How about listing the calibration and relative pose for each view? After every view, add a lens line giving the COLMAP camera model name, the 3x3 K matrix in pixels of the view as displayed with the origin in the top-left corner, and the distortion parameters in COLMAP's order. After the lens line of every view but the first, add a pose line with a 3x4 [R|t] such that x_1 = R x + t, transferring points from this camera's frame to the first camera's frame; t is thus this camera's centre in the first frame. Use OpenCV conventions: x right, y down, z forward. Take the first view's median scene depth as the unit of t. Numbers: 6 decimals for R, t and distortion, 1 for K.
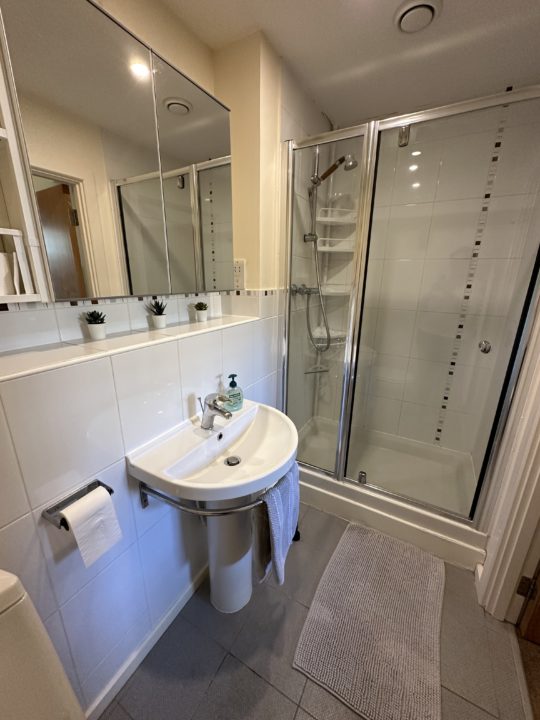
lens RADIAL K [[286.7, 0, 270.0], [0, 286.7, 360.0], [0, 0, 1]] dist [-0.001888, 0.000077]
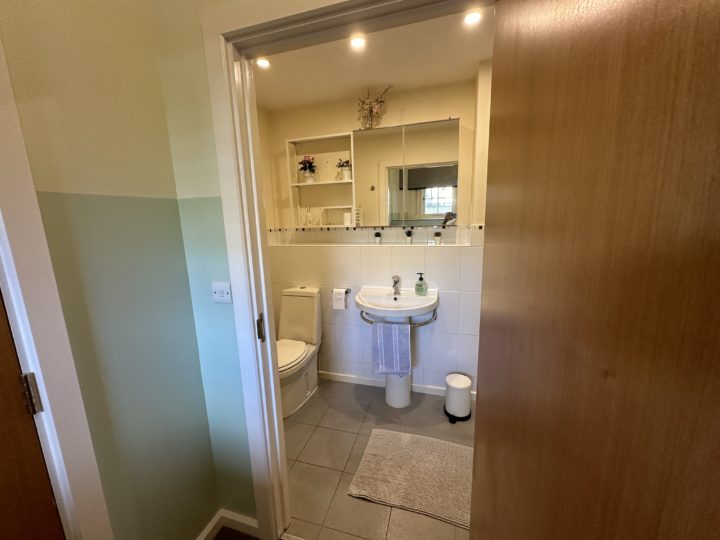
lens RADIAL K [[286.7, 0, 360.0], [0, 286.7, 270.0], [0, 0, 1]] dist [-0.001888, 0.000077]
pose [[0.227126, 0.155453, -0.961378, 1.560626], [-0.247328, 0.964019, 0.097449, -0.046812], [0.941936, 0.215642, 0.257402, 0.236774]]
